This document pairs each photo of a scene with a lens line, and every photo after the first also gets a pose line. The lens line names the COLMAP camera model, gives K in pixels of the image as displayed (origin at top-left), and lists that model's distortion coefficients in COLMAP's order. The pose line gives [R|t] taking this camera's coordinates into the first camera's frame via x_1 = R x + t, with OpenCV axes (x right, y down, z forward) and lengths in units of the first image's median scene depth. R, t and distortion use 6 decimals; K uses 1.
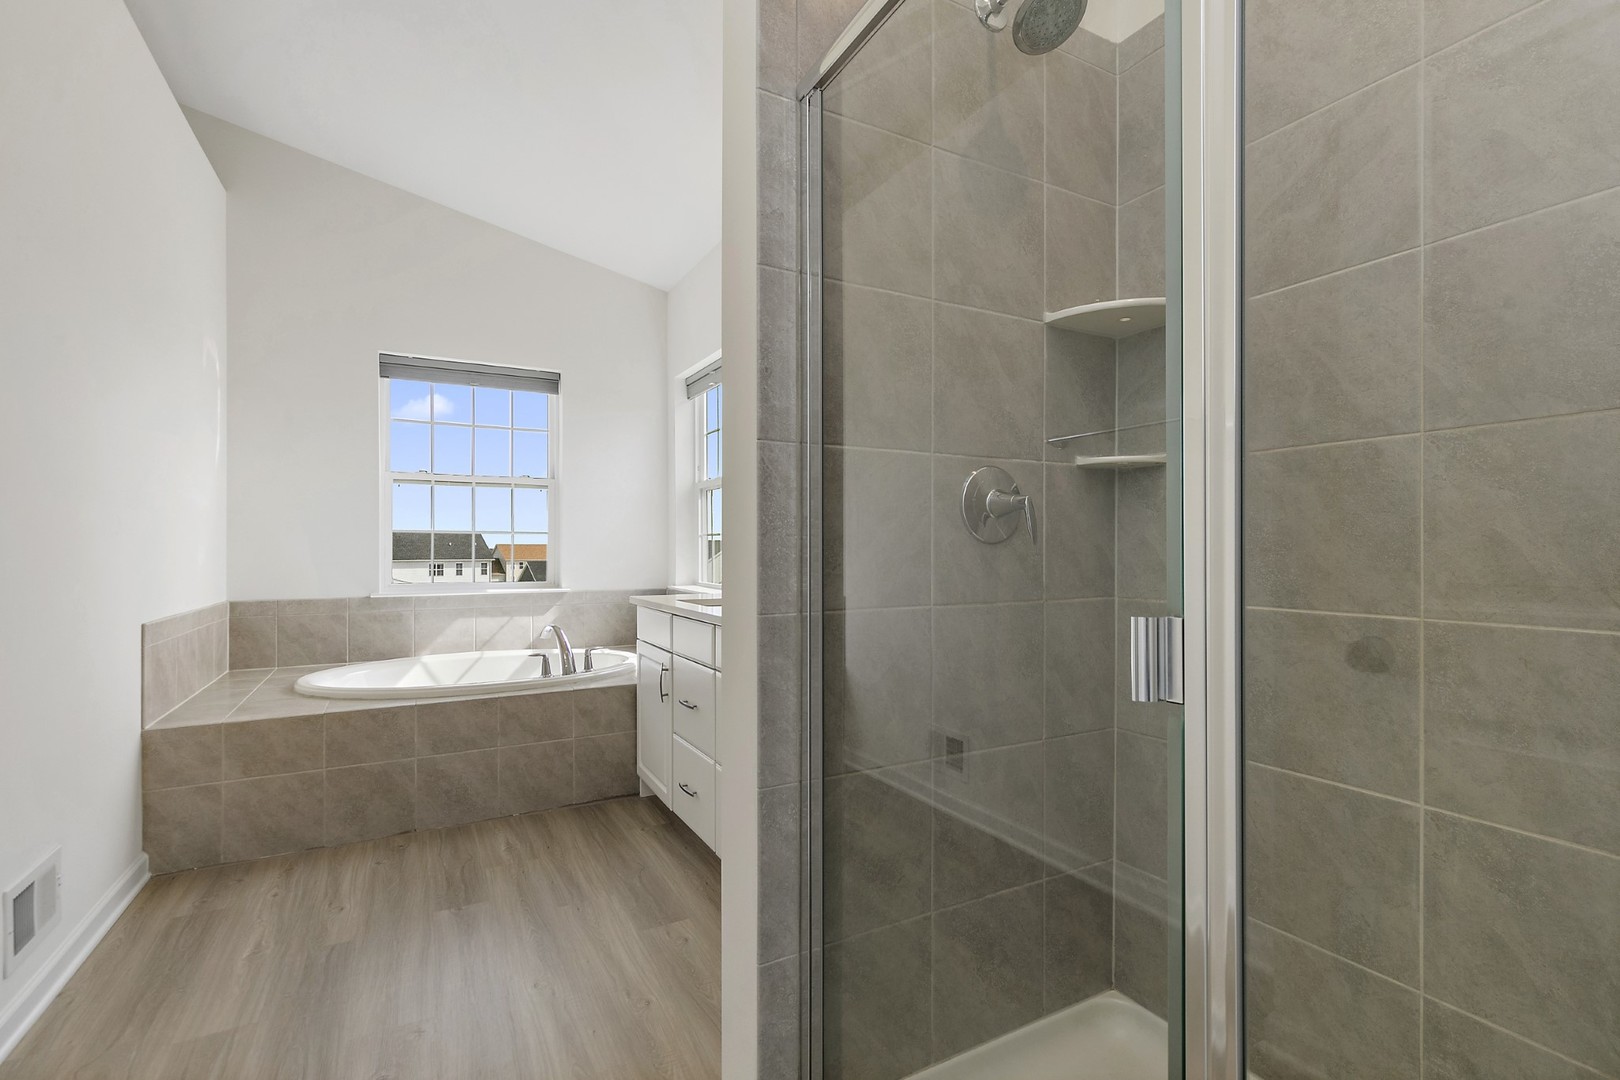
lens RADIAL K [[747.5, 0, 814.5], [0, 747.5, 541.9], [0, 0, 1]] dist [0.004187, 0.000680]
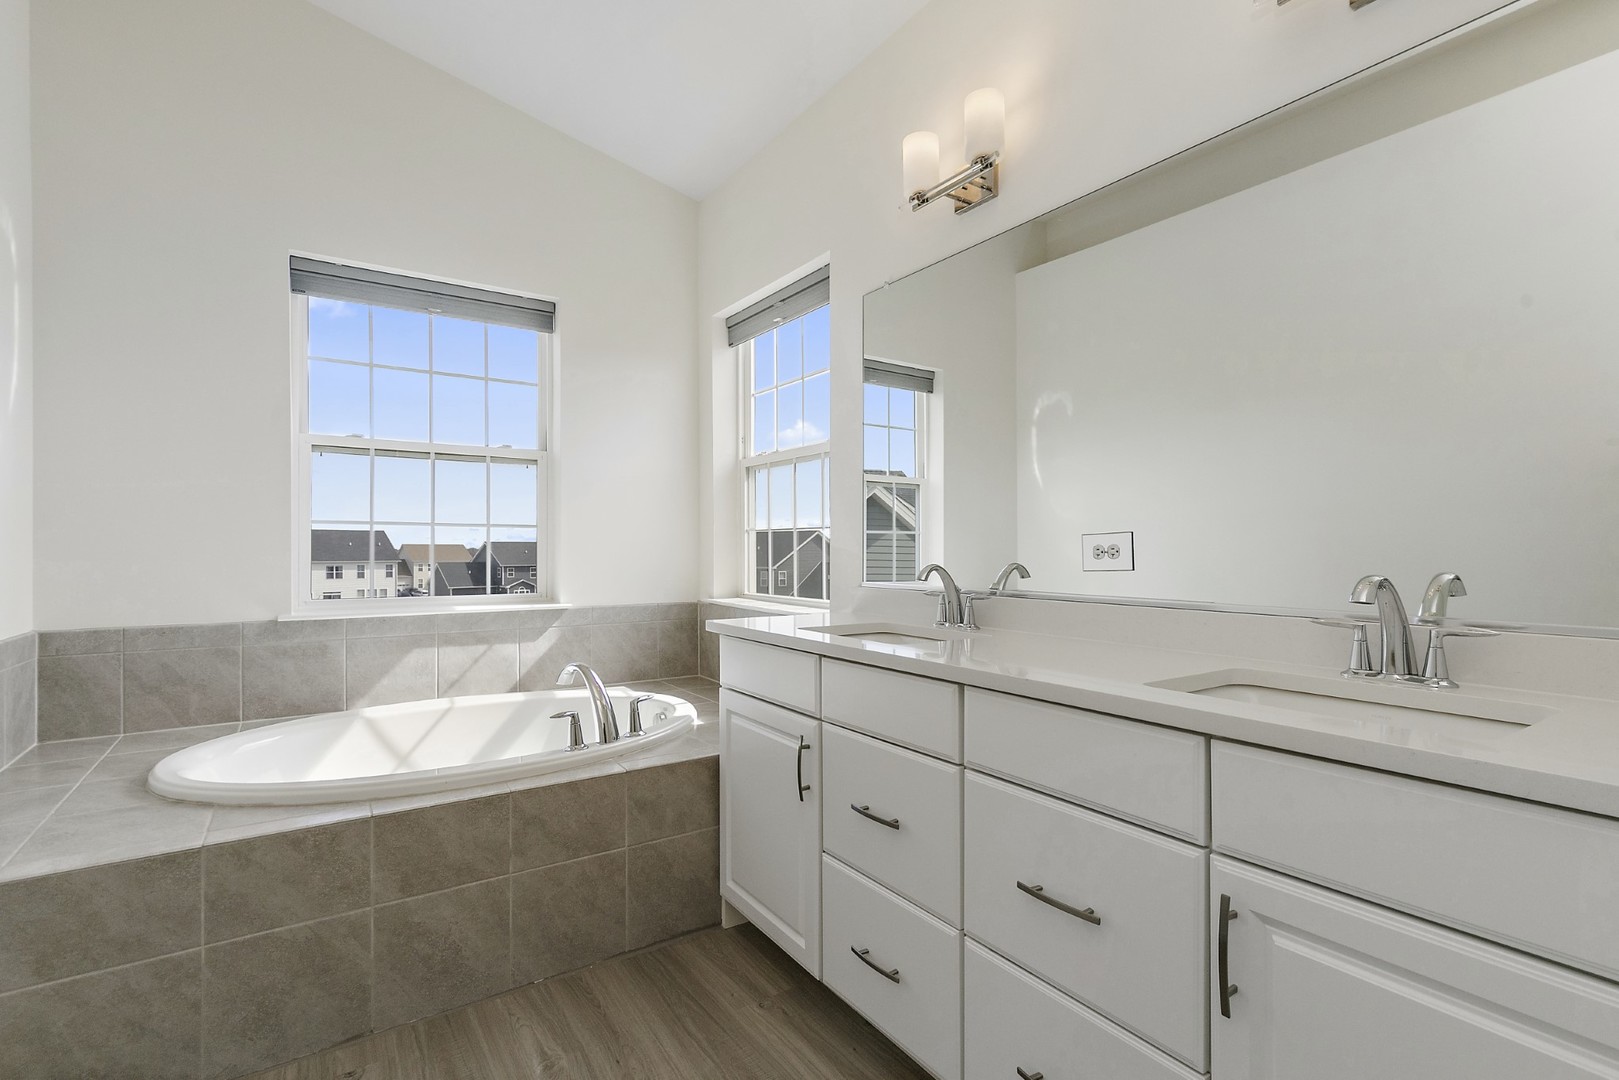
lens RADIAL K [[747.1, 0, 805.0], [0, 747.1, 546.2], [0, 0, 1]] dist [0.004187, 0.000680]
pose [[0.995242, 0.001353, 0.097424, -0.215855], [-0.001816, 0.999987, 0.004668, 0.004361], [-0.097417, -0.004823, 0.995232, 0.329932]]
